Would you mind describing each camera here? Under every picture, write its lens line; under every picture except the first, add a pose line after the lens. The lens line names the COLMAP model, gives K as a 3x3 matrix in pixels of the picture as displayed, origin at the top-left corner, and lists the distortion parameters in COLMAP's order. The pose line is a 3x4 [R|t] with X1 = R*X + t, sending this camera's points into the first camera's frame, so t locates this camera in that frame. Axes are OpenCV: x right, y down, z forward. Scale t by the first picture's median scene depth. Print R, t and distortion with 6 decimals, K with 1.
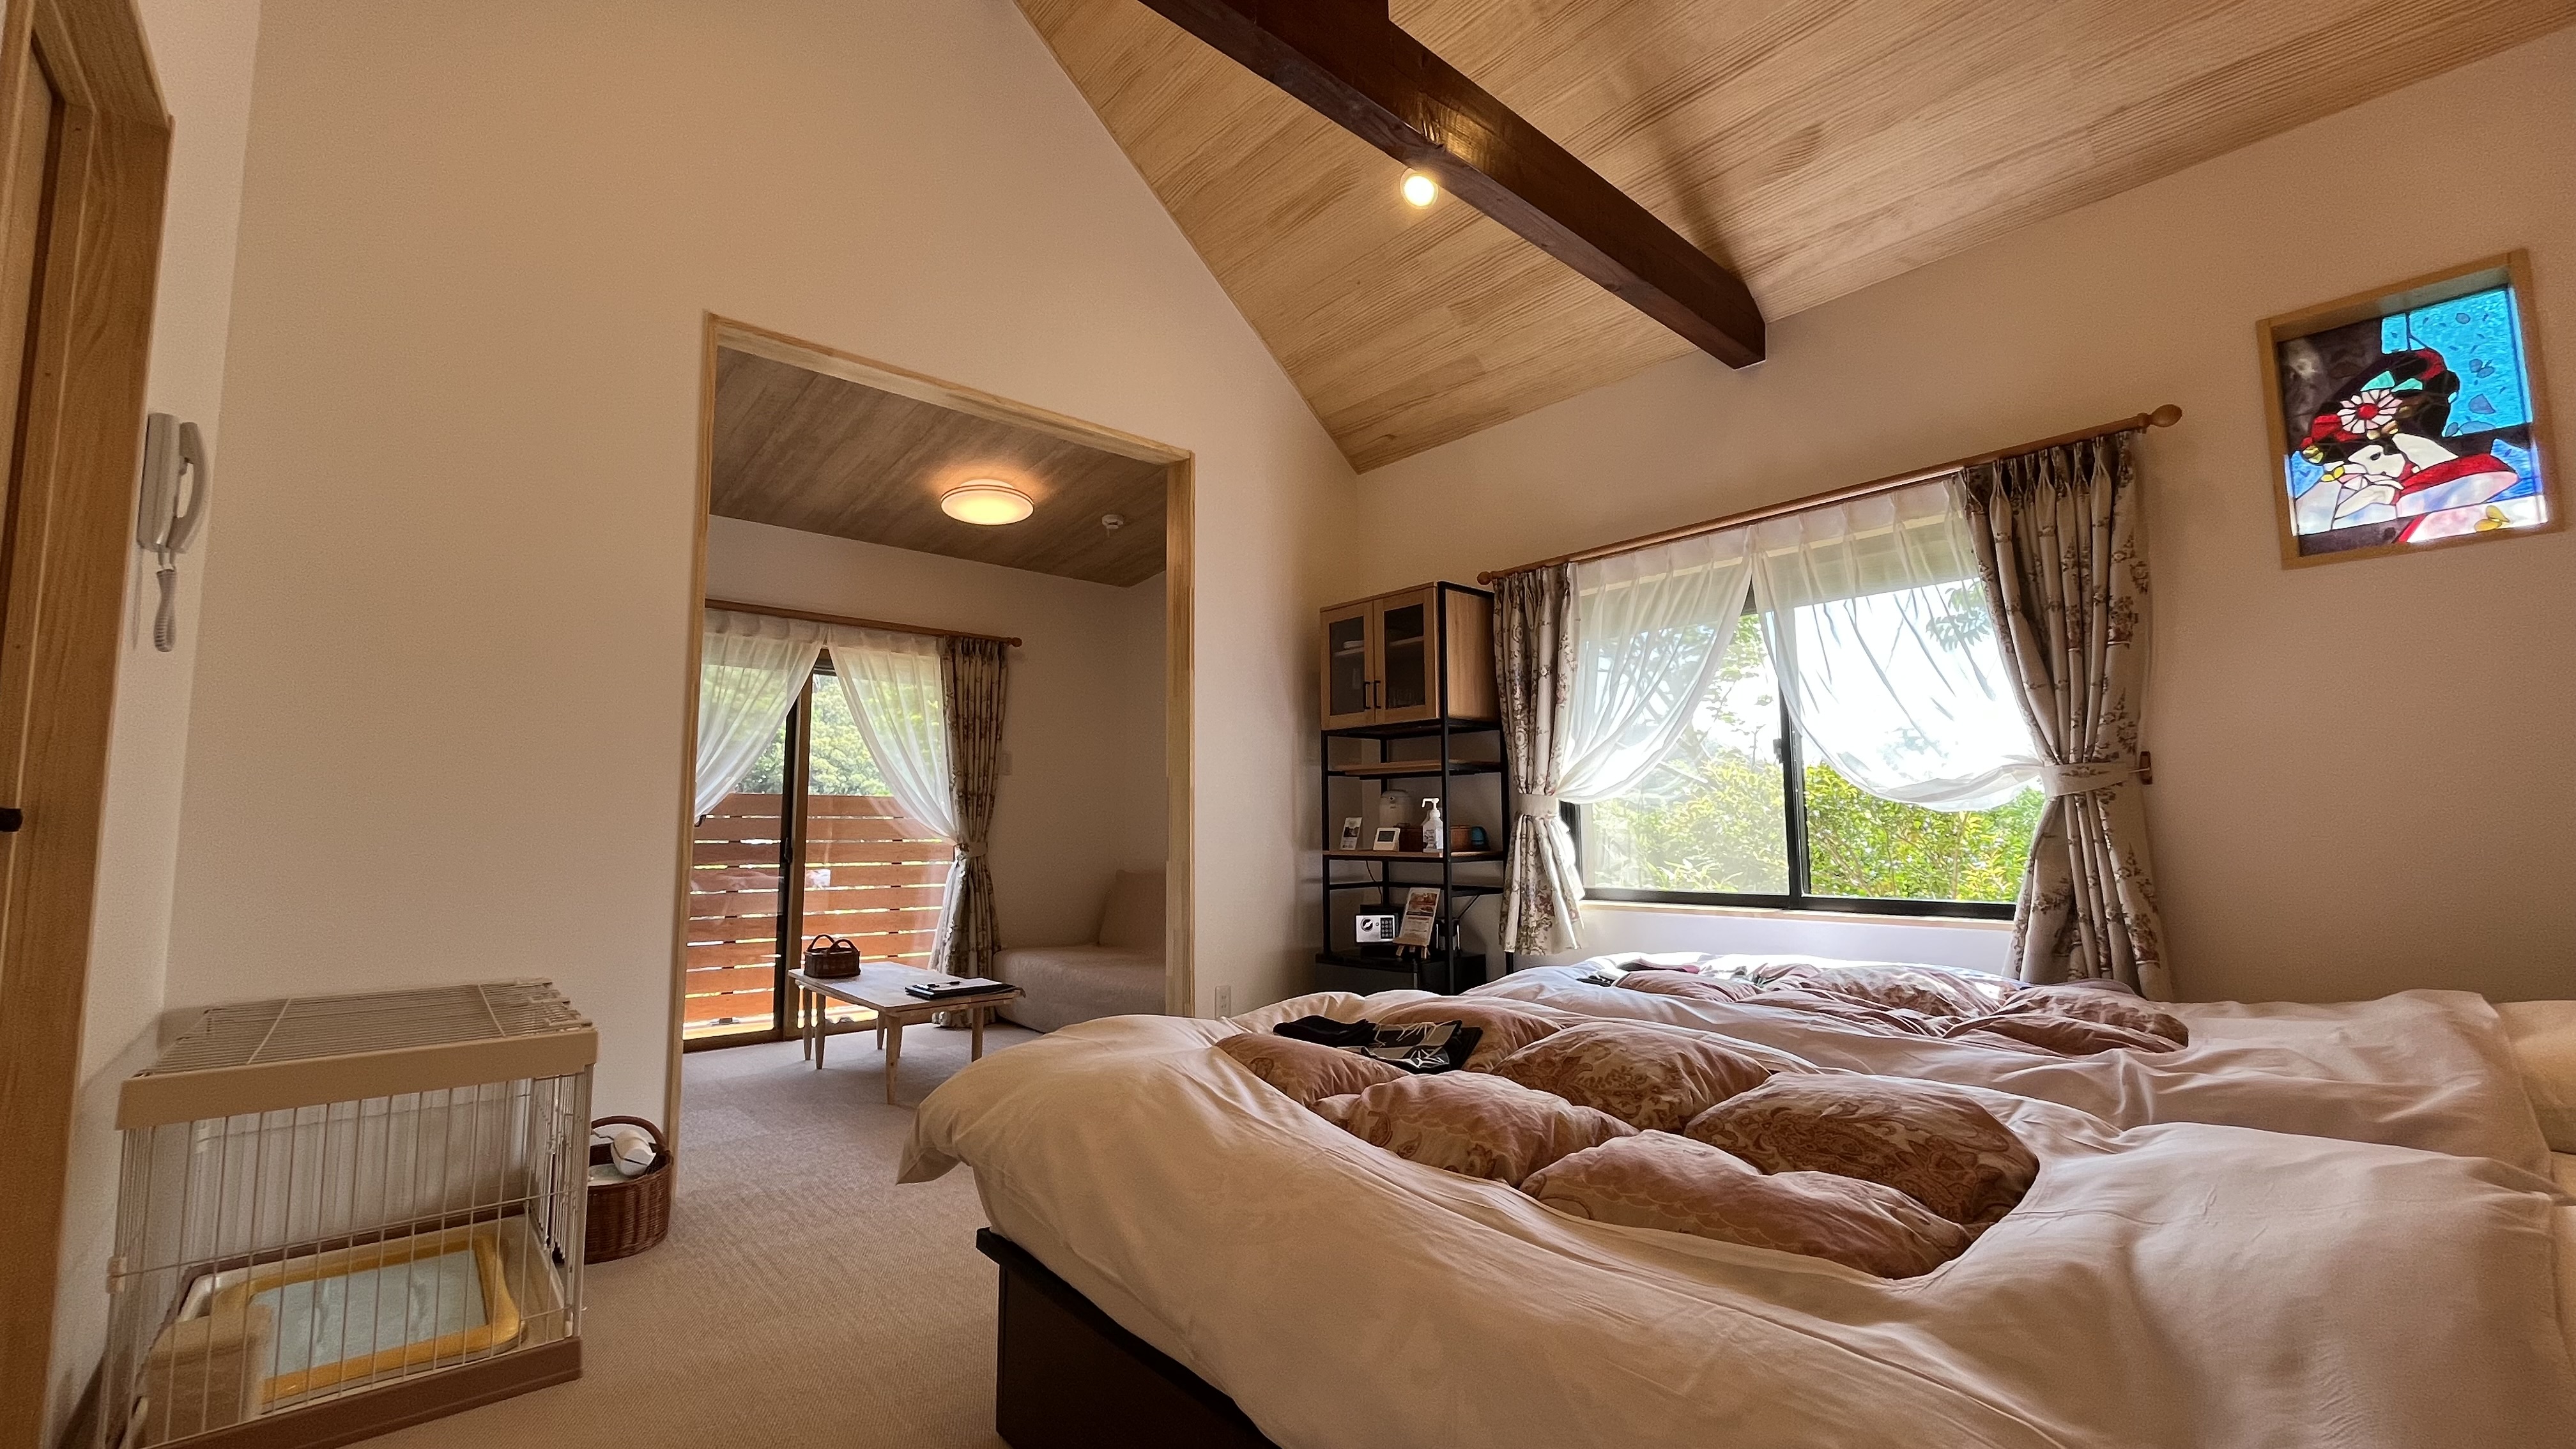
lens RADIAL K [[1042.5, 0, 1279.4], [0, 1042.5, 725.4], [0, 0, 1]] dist [-0.000333, -0.000041]
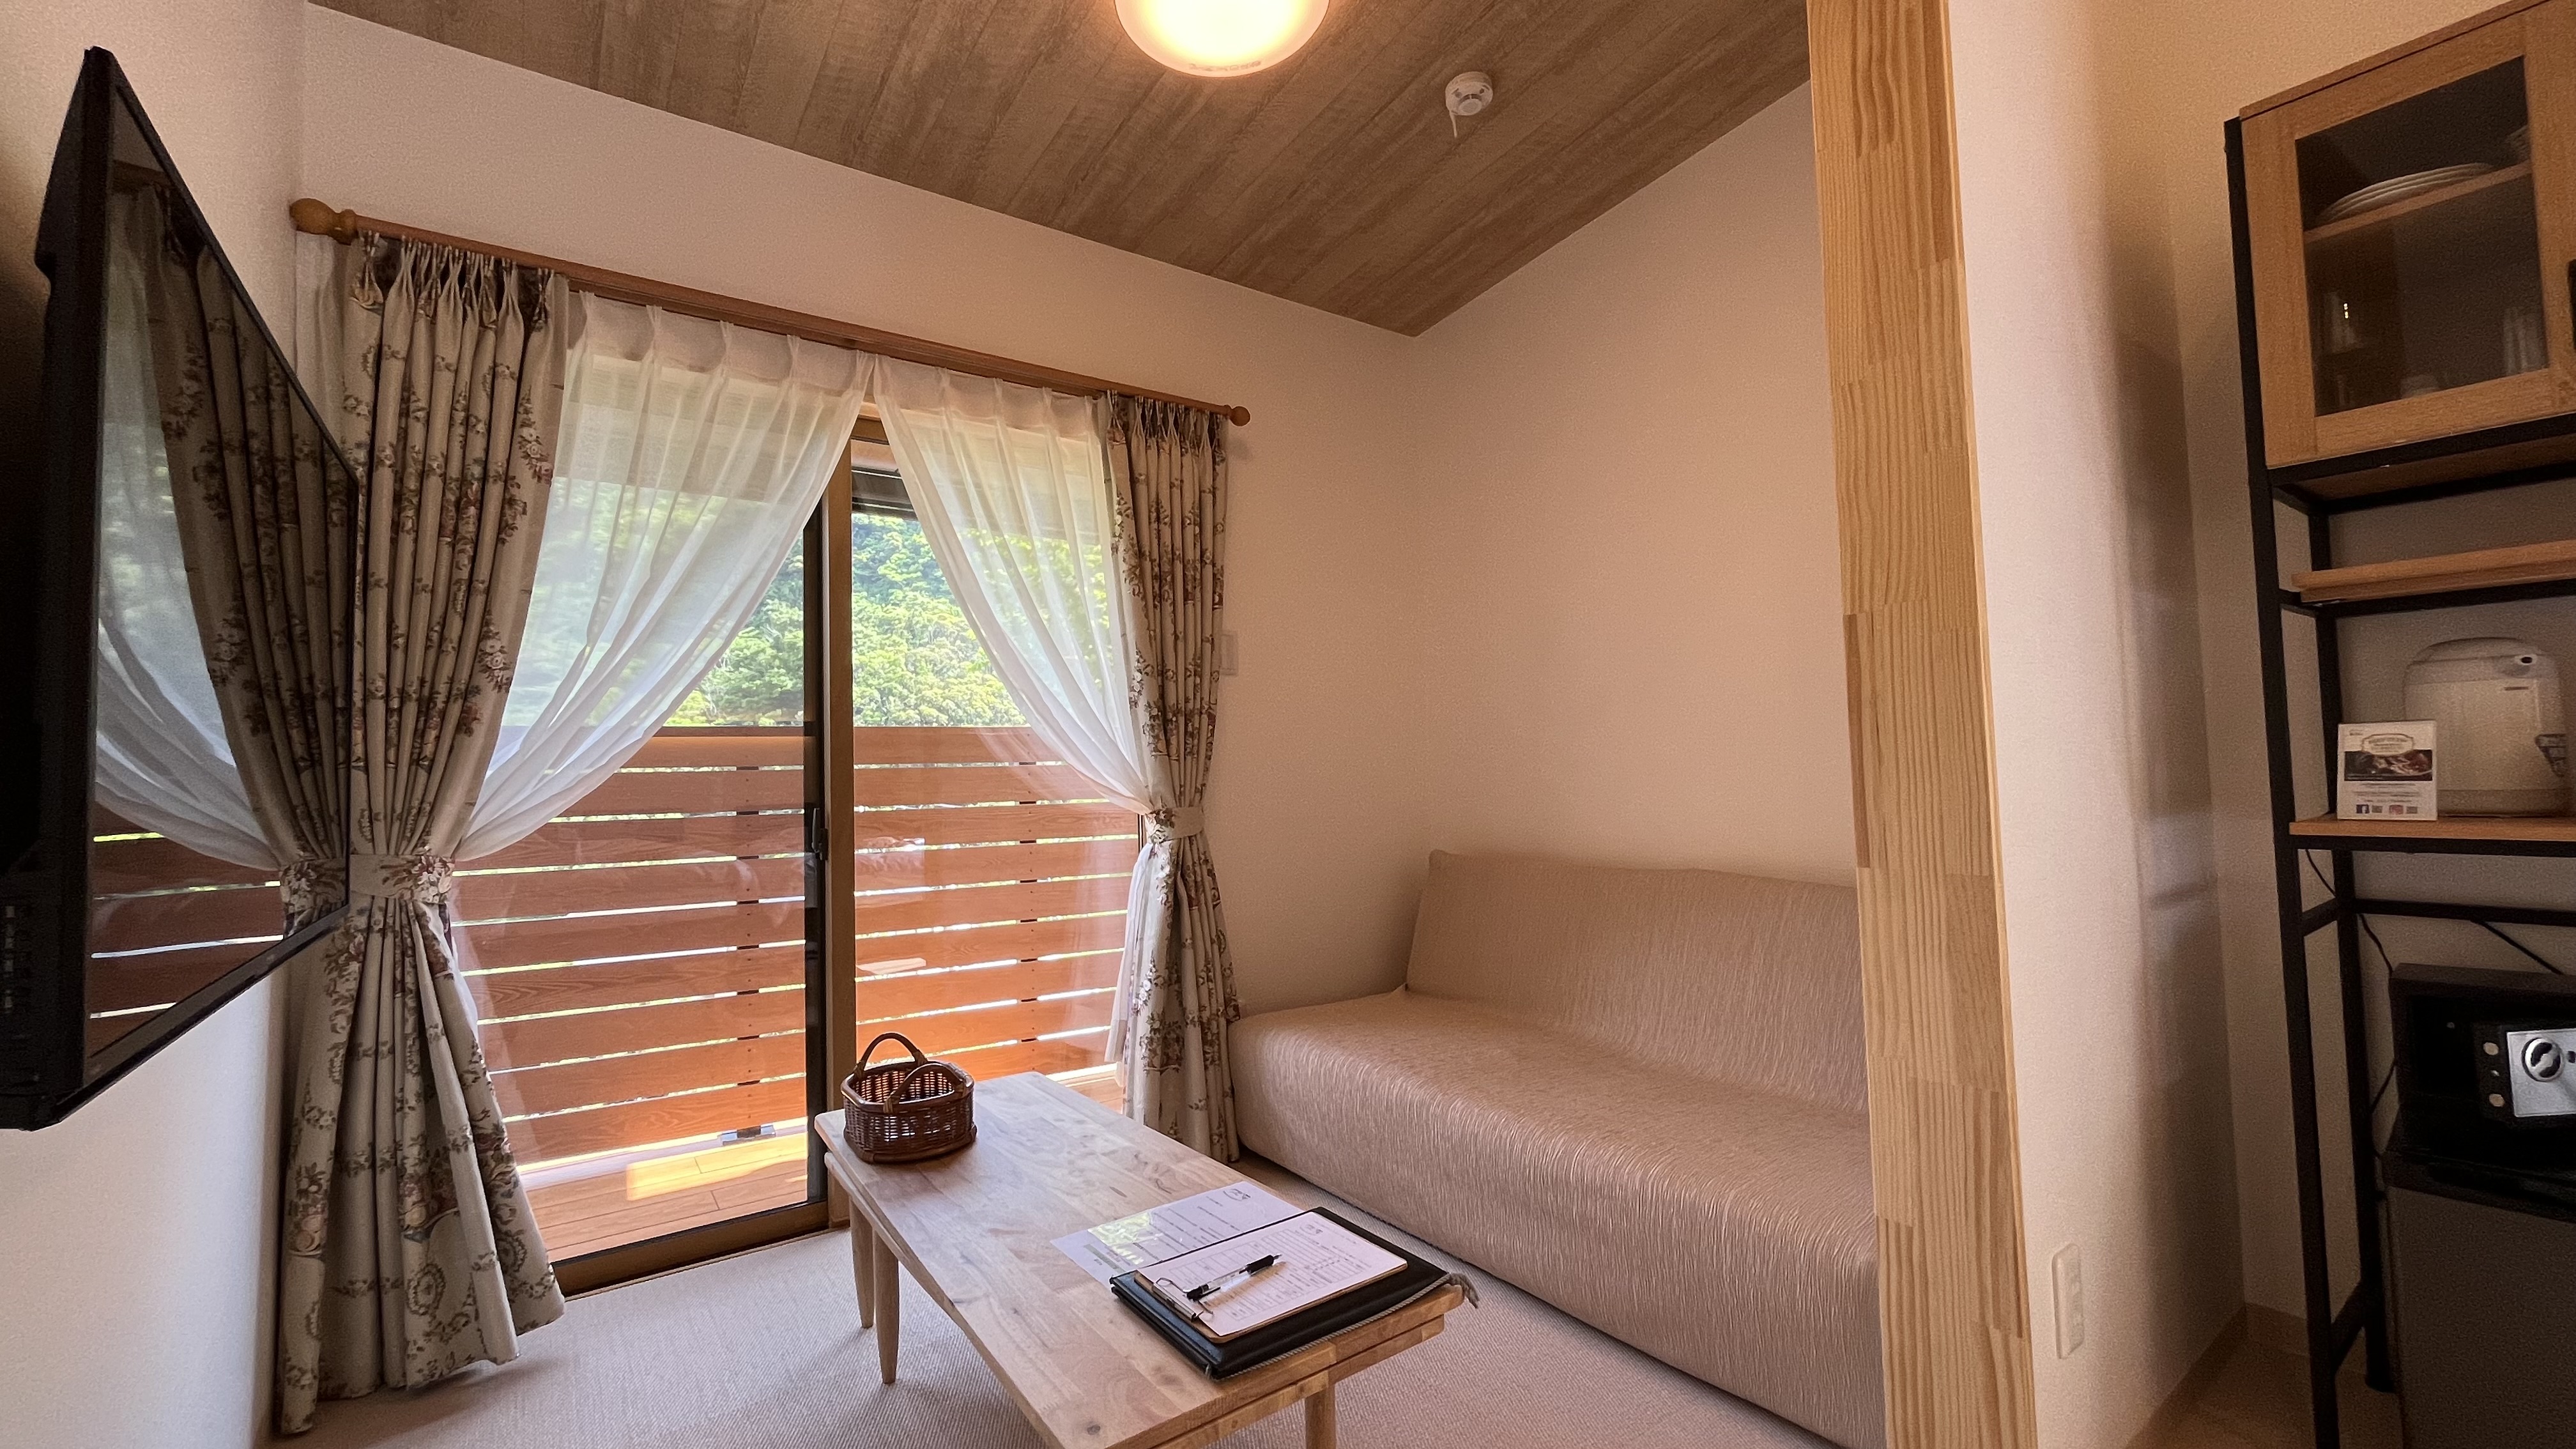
lens RADIAL K [[1042.5, 0, 1279.4], [0, 1042.5, 725.4], [0, 0, 1]] dist [-0.000333, -0.000041]
pose [[0.995077, -0.029054, -0.094747, -0.189447], [0.034355, 0.997906, 0.054802, 0.044631], [0.092957, -0.057787, 0.993992, 0.485380]]
